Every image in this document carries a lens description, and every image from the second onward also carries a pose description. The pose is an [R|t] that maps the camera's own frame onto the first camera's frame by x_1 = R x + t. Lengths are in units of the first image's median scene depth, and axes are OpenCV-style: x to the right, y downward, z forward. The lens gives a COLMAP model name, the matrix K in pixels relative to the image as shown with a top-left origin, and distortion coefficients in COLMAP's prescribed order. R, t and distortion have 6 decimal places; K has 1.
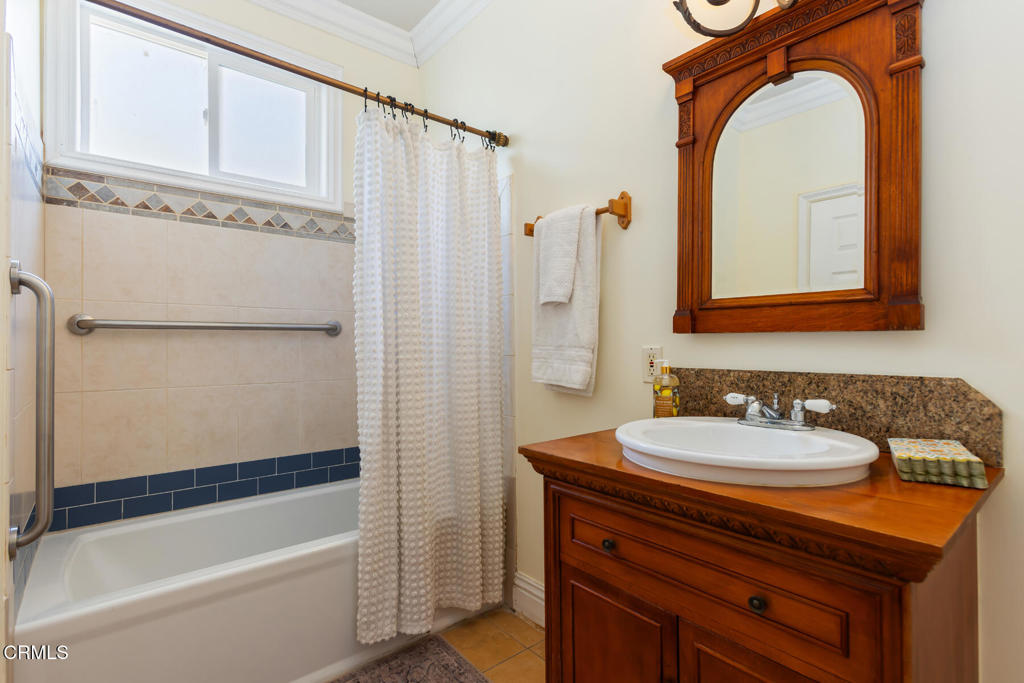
lens RADIAL K [[489.8, 0, 515.8], [0, 489.8, 340.9], [0, 0, 1]] dist [-0.010396, 0.009699]
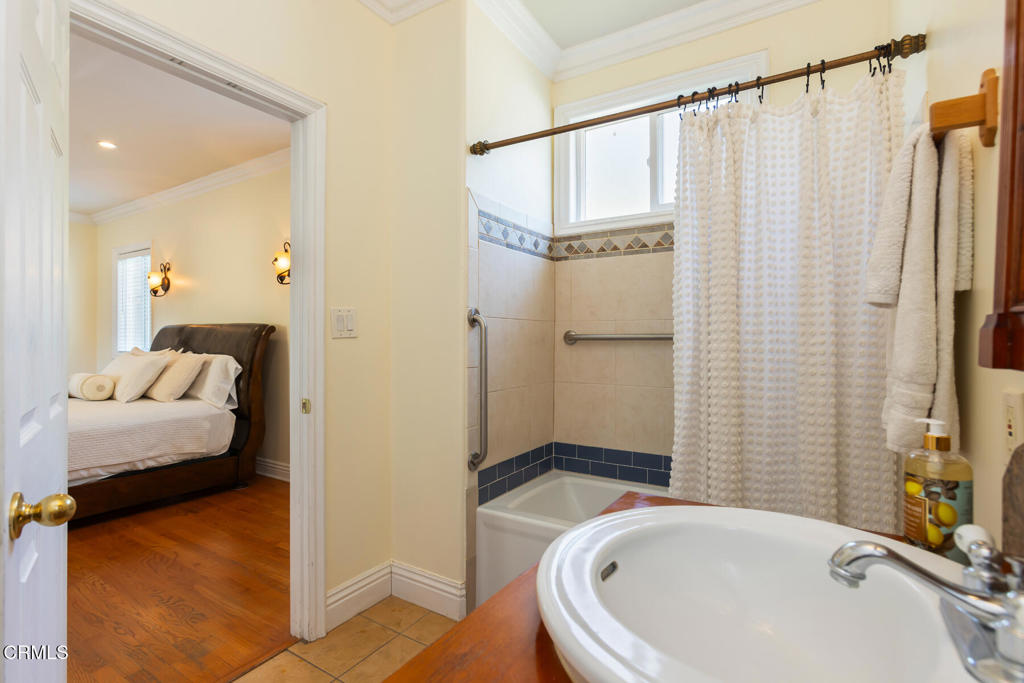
lens RADIAL K [[489.8, 0, 514.6], [0, 489.8, 343.0], [0, 0, 1]] dist [-0.010396, 0.009699]
pose [[0.317670, 0.010832, -0.948139, 0.547454], [-0.000365, 0.999936, 0.011302, -0.037028], [0.948201, -0.003244, 0.317654, 0.398038]]
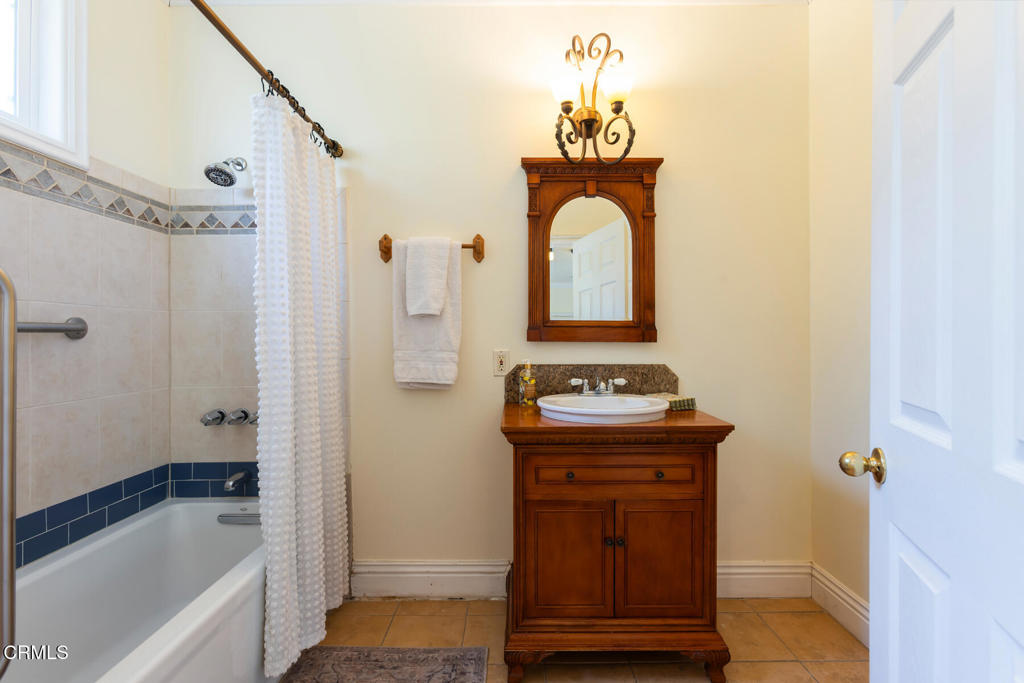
lens RADIAL K [[489.8, 0, 514.8], [0, 489.8, 337.2], [0, 0, 1]] dist [-0.010396, 0.009699]
pose [[0.641603, 0.002742, 0.767032, -0.748348], [-0.007218, 0.999971, 0.002462, -0.028287], [-0.767003, -0.007116, 0.641604, 0.063746]]
